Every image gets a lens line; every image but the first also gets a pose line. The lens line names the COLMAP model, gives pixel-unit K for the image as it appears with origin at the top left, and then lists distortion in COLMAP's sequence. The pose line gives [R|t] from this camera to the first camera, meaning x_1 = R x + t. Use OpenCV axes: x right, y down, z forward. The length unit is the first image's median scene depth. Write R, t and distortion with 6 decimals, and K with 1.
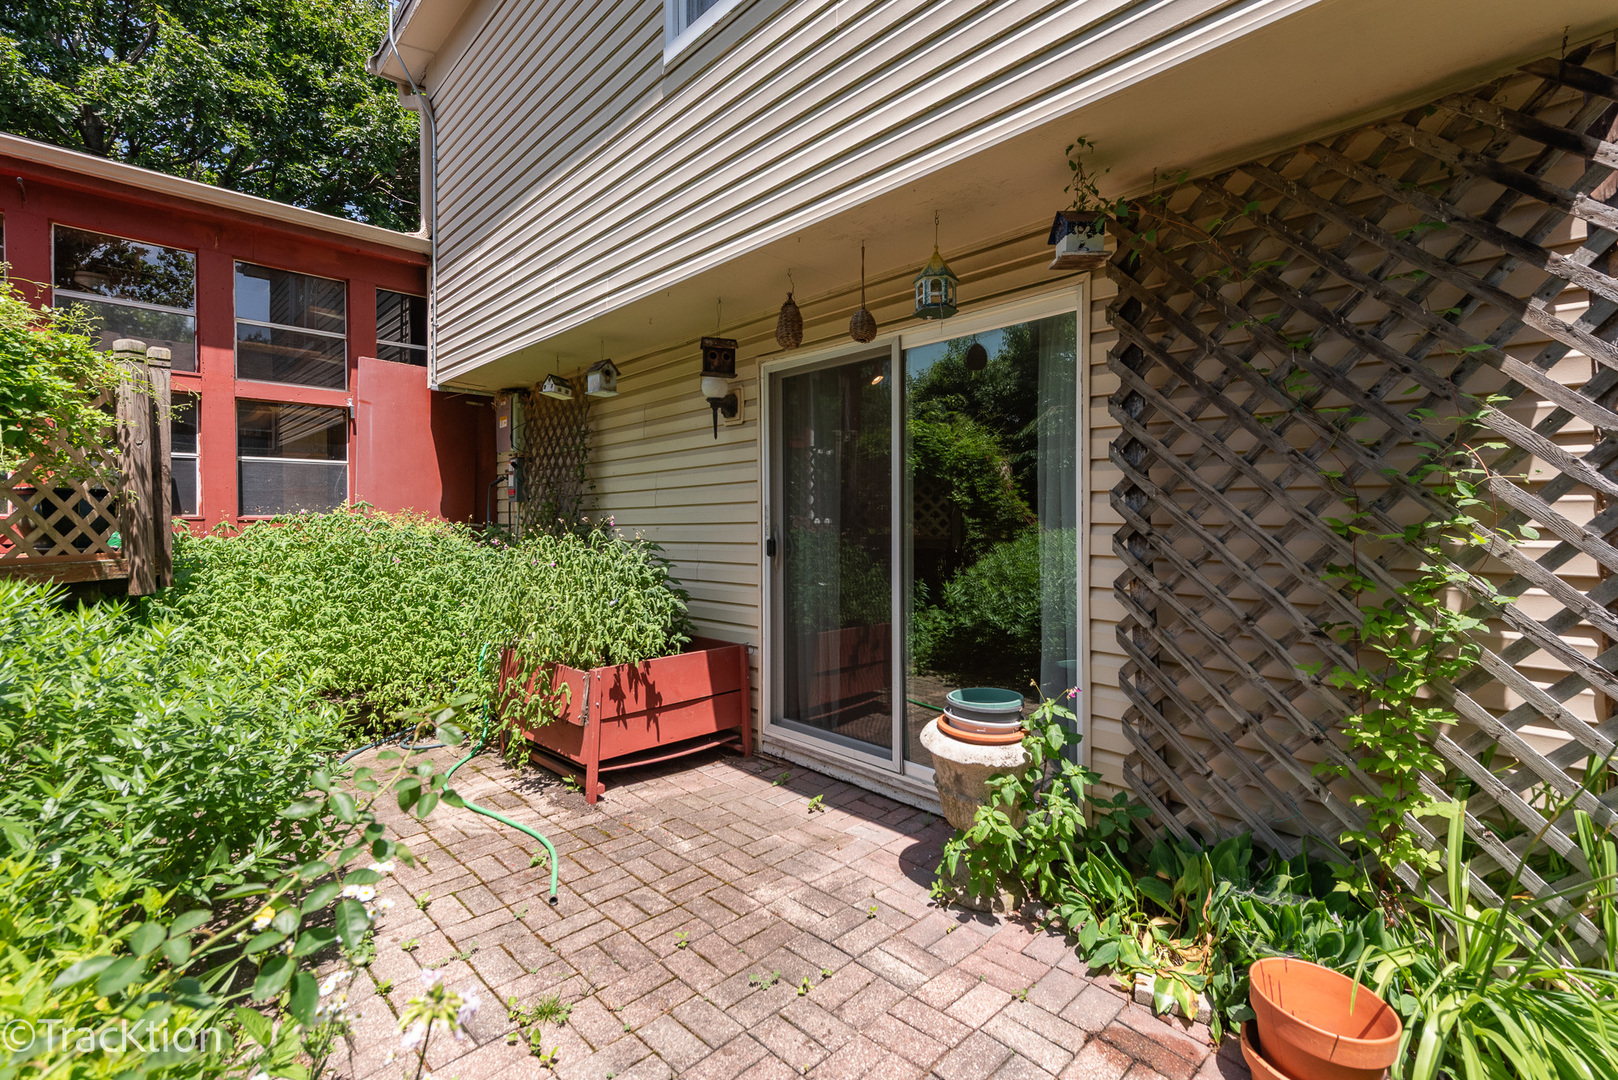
lens RADIAL K [[738.1, 0, 805.6], [0, 738.1, 535.0], [0, 0, 1]] dist [0.001702, -0.000187]
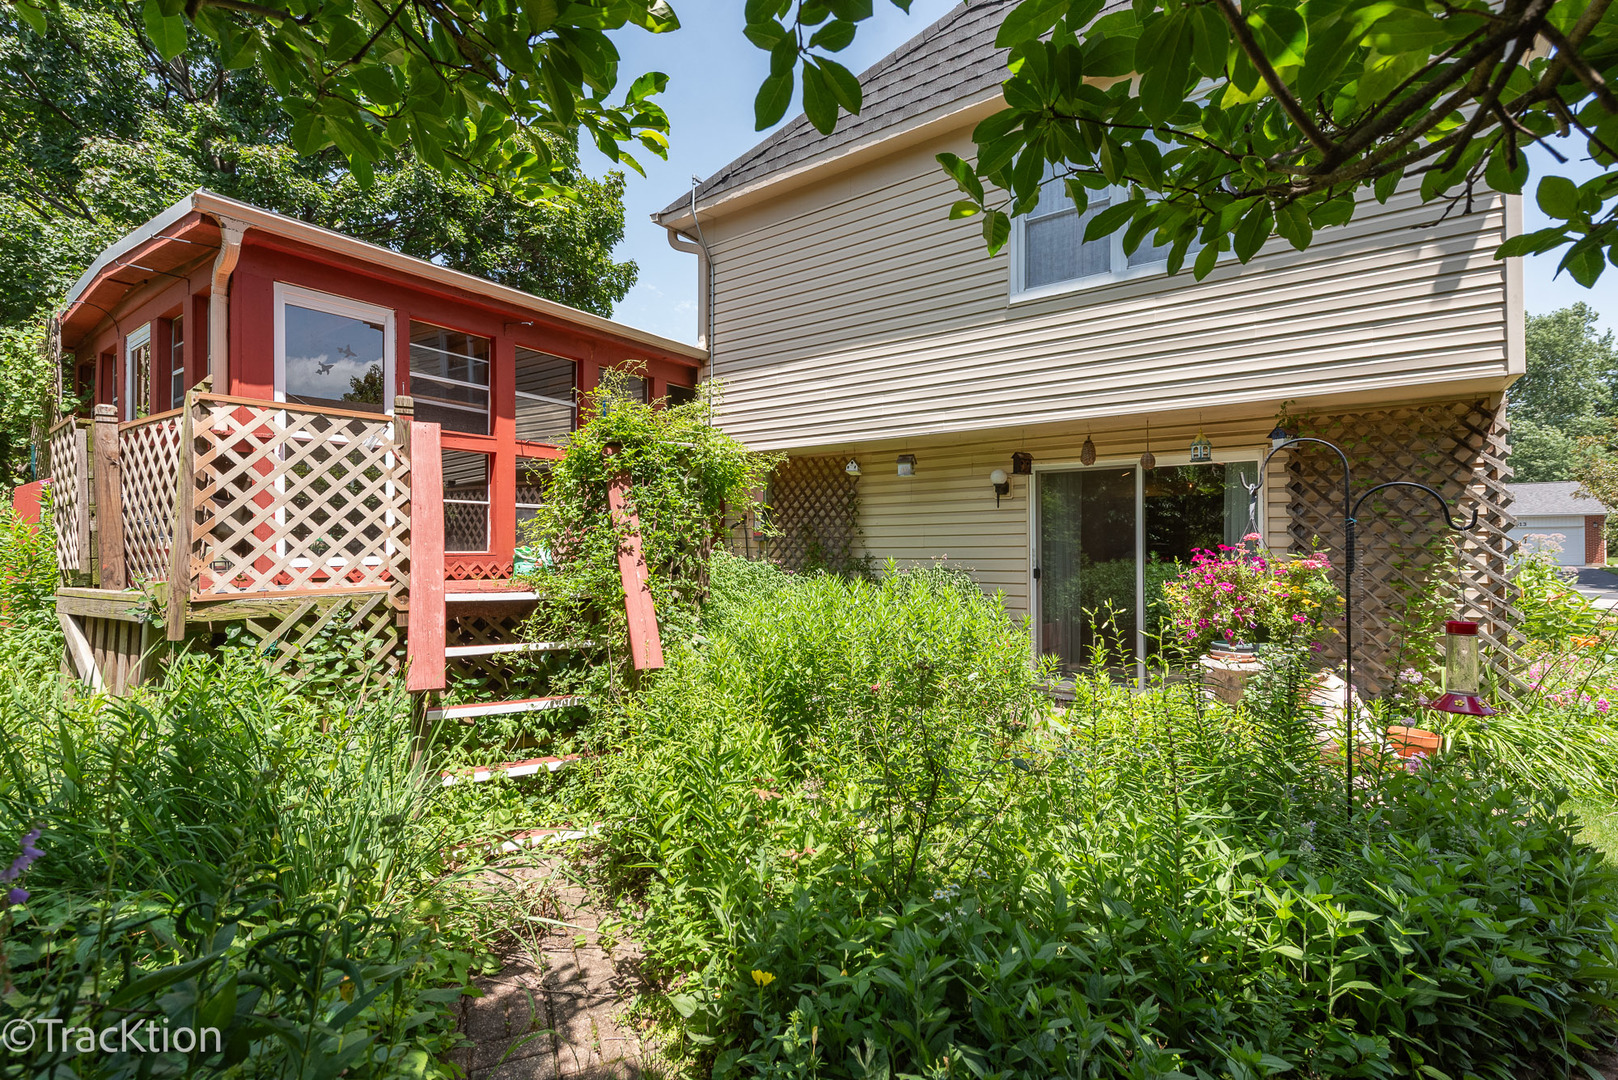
lens RADIAL K [[738.1, 0, 814.9], [0, 738.1, 545.1], [0, 0, 1]] dist [0.001702, -0.000187]
pose [[0.985472, 0.000108, 0.169838, -1.600408], [0.002809, 0.999853, -0.016933, -0.039342], [-0.169815, 0.017164, 0.985326, -1.109388]]
